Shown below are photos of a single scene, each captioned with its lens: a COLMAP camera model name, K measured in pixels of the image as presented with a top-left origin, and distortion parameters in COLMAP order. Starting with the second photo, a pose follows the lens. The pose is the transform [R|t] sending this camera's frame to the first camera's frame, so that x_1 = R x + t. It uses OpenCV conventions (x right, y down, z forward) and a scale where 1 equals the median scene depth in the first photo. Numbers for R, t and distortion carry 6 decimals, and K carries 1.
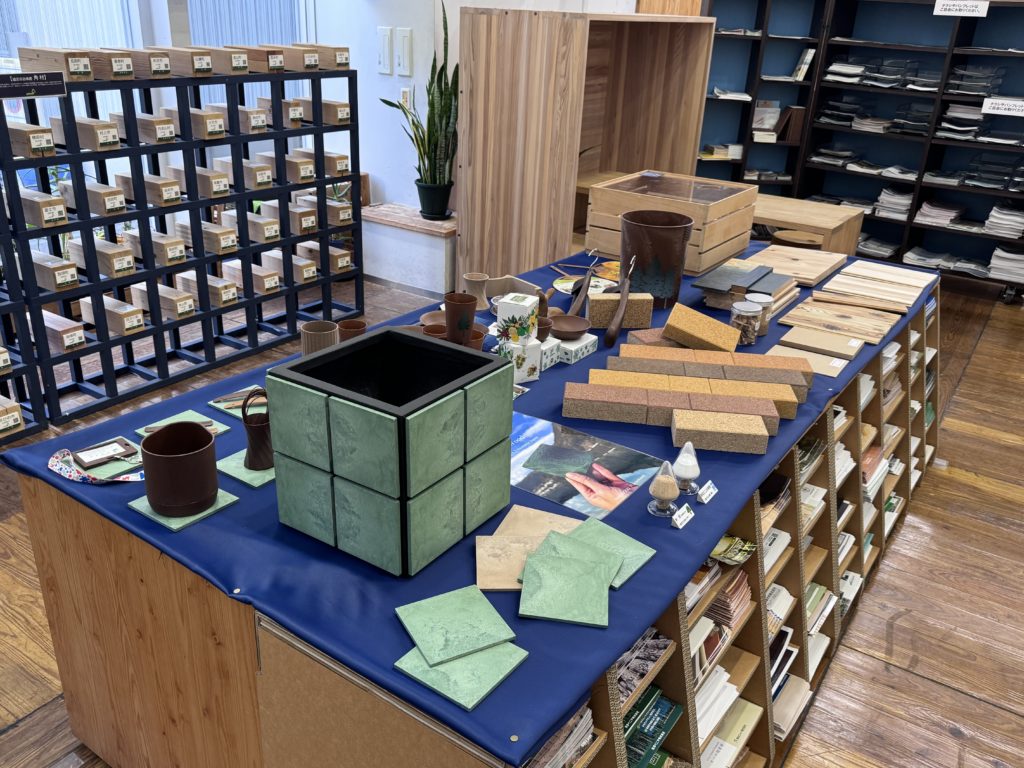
lens RADIAL K [[848.9, 0, 507.1], [0, 848.9, 384.9], [0, 0, 1]] dist [0.147264, -0.294800]
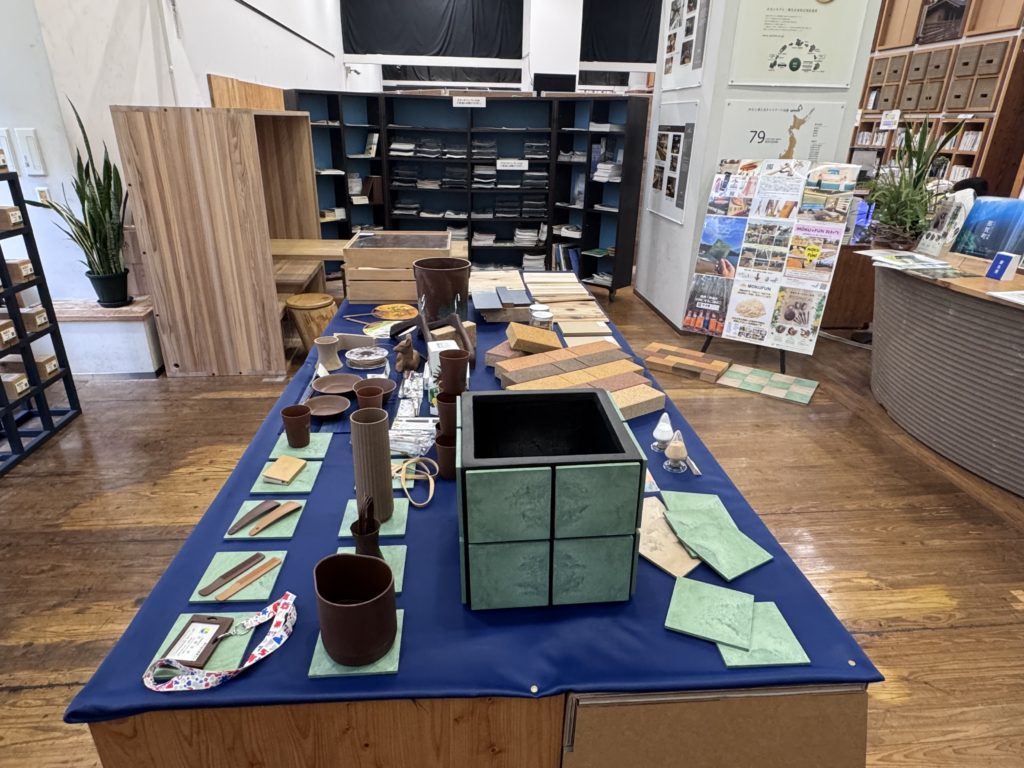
lens RADIAL K [[621.9, 0, 508.1], [0, 621.9, 386.2], [0, 0, 1]] dist [0.001237, 0.001575]
pose [[0.777973, -0.272993, 0.565891, -0.396606], [0.268010, 0.958811, 0.094089, -0.101045], [-0.568268, 0.078465, 0.819094, 0.255806]]
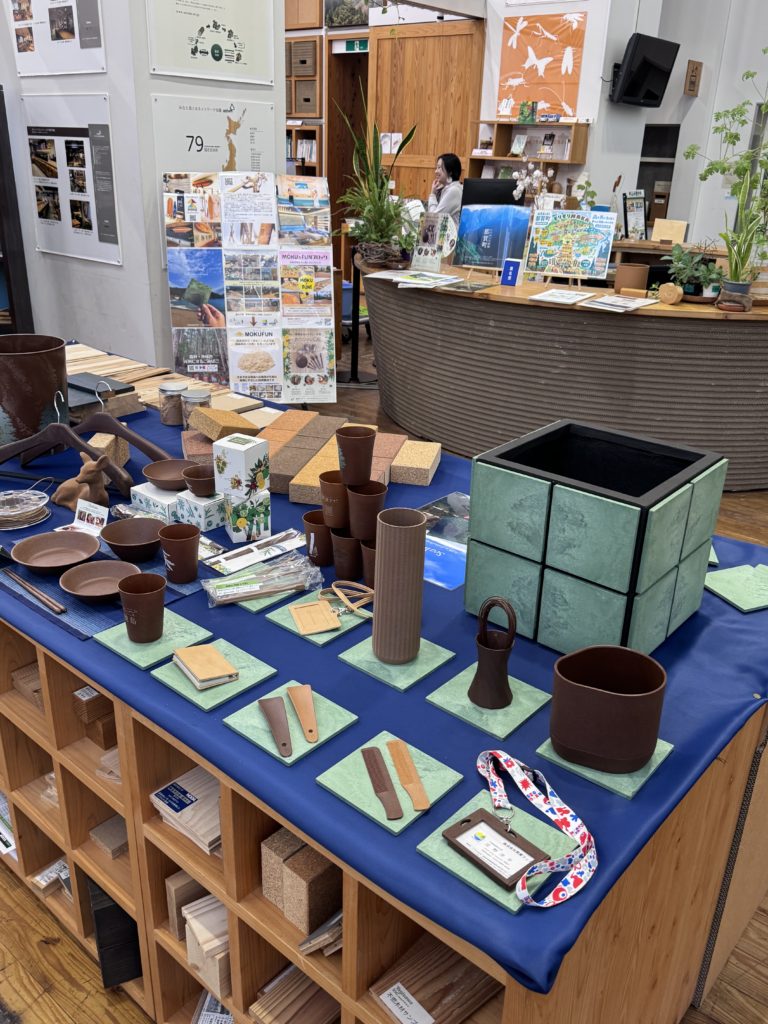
lens RADIAL K [[849.5, 0, 377.4], [0, 849.5, 515.6], [0, 0, 1]] dist [0.142995, -0.277281]
pose [[0.113597, -0.428455, 0.896394, -0.706432], [0.379831, 0.852425, 0.359304, -0.273563], [-0.918054, 0.299663, 0.259574, 0.667267]]
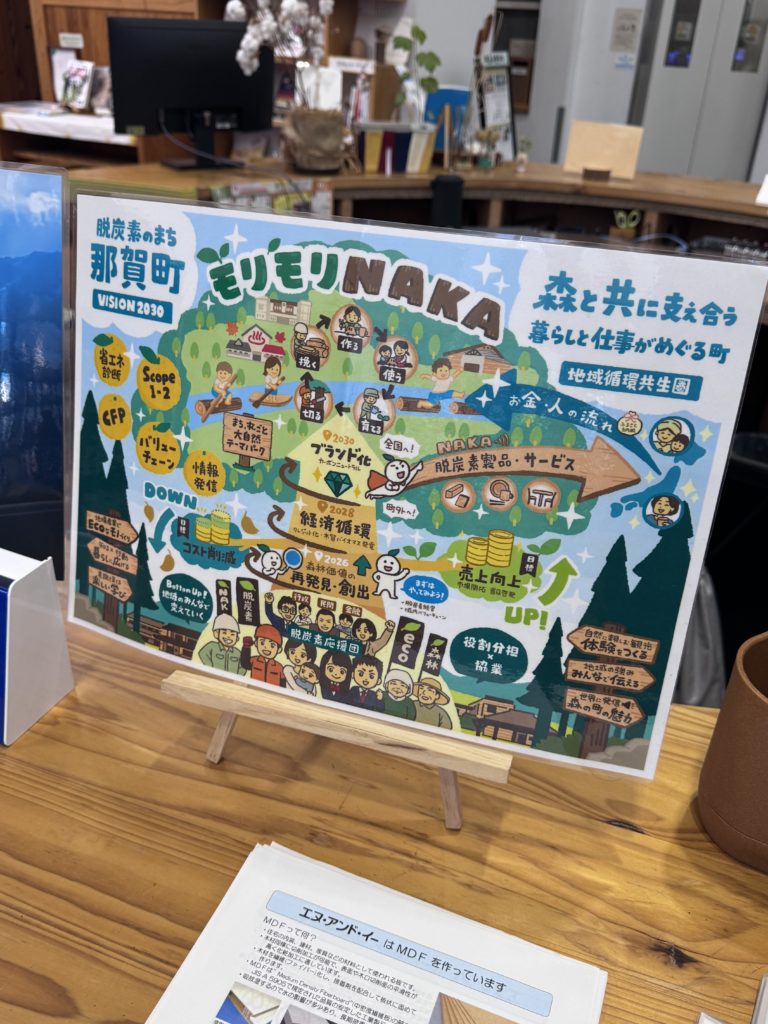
lens RADIAL K [[859.1, 0, 384.3], [0, 859.1, 505.6], [0, 0, 1]] dist [0.077276, -0.153756]
pose [[-0.085143, -0.534727, 0.840725, 1.027136], [0.360591, 0.770056, 0.526297, -0.066933], [-0.928830, 0.347968, 0.127253, 0.560437]]
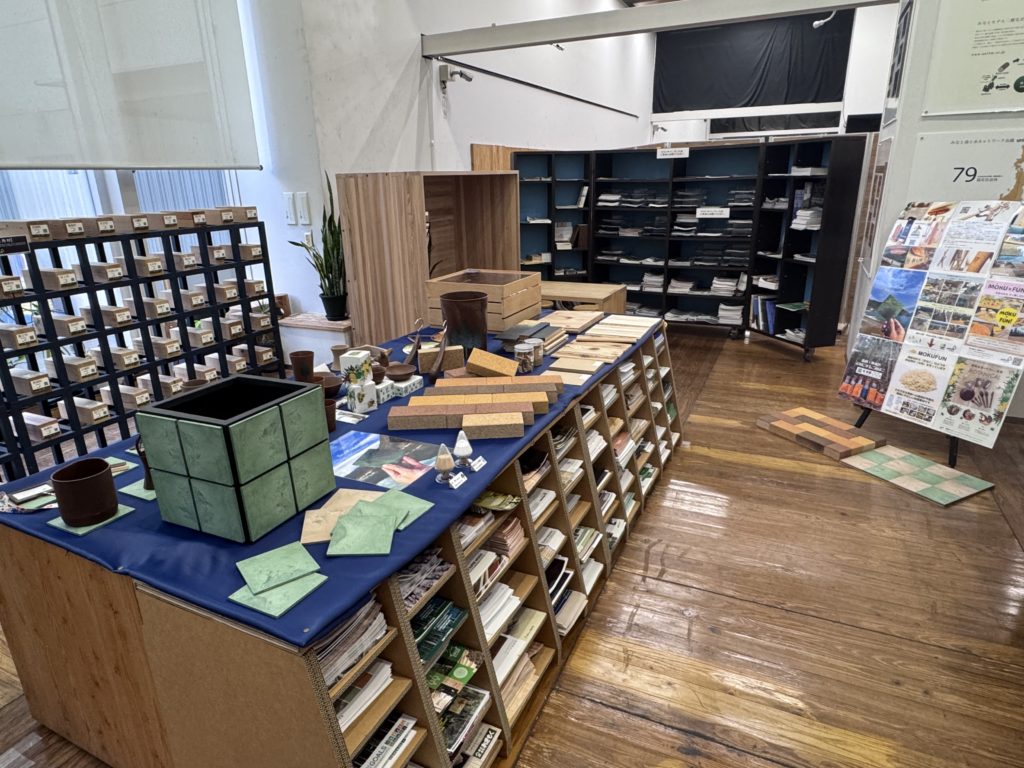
lens RADIAL K [[623.4, 0, 507.6], [0, 623.4, 383.1], [0, 0, 1]] dist [0.000047, 0.003605]
pose [[0.986527, -0.111369, 0.119840, 0.130899], [0.122181, 0.988687, -0.087000, 0.067189], [-0.108795, 0.100470, 0.988974, -0.052566]]
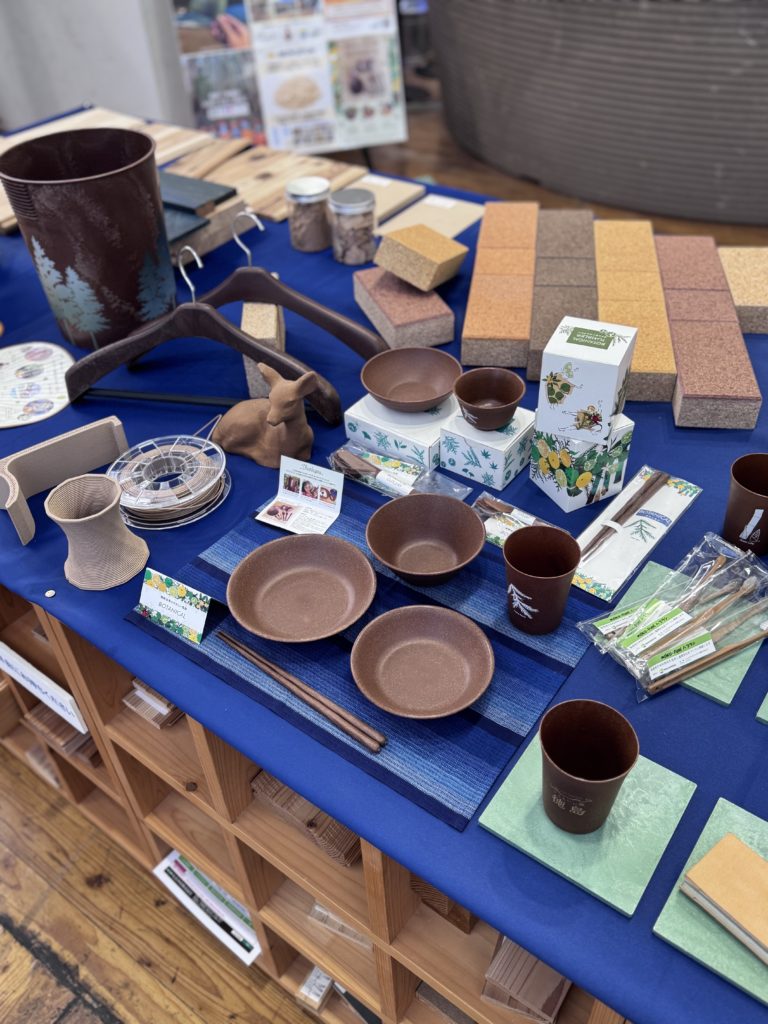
lens RADIAL K [[849.5, 0, 377.4], [0, 849.5, 515.6], [0, 0, 1]] dist [0.142995, -0.277281]
pose [[0.040330, -0.693689, 0.719144, -0.352080], [0.449920, 0.655243, 0.606818, -0.341762], [-0.892158, 0.299084, 0.338531, 0.943147]]
